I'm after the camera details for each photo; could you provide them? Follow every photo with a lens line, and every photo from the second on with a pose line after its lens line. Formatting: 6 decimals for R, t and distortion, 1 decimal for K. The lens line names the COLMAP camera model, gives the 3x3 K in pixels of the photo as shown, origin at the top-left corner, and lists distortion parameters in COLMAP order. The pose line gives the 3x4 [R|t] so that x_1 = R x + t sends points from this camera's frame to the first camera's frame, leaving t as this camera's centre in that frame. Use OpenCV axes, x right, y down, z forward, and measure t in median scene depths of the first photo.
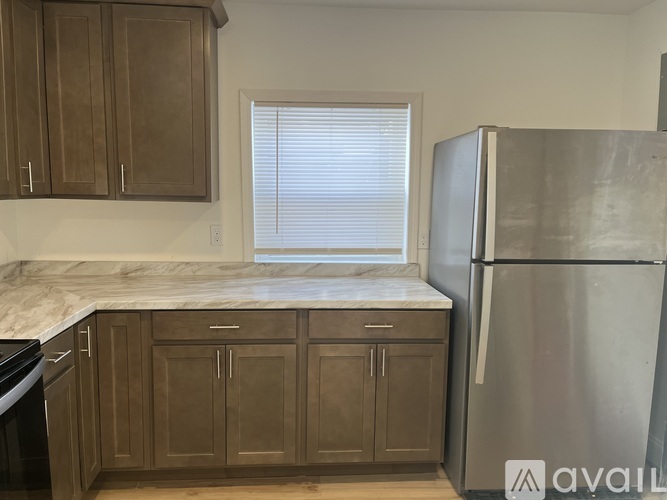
lens RADIAL K [[502.5, 0, 332.1], [0, 502.5, 252.0], [0, 0, 1]] dist [0.092952, -0.126699]
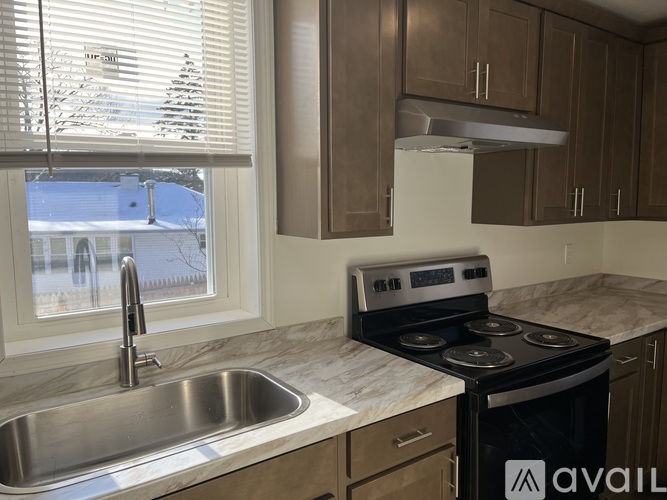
lens RADIAL K [[502.5, 0, 332.1], [0, 502.5, 252.0], [0, 0, 1]] dist [0.092952, -0.126699]
pose [[0.499747, 0.068454, -0.863462, 0.084409], [-0.094550, 0.995226, 0.024177, -0.000986], [0.860995, 0.069558, 0.503834, -0.122616]]
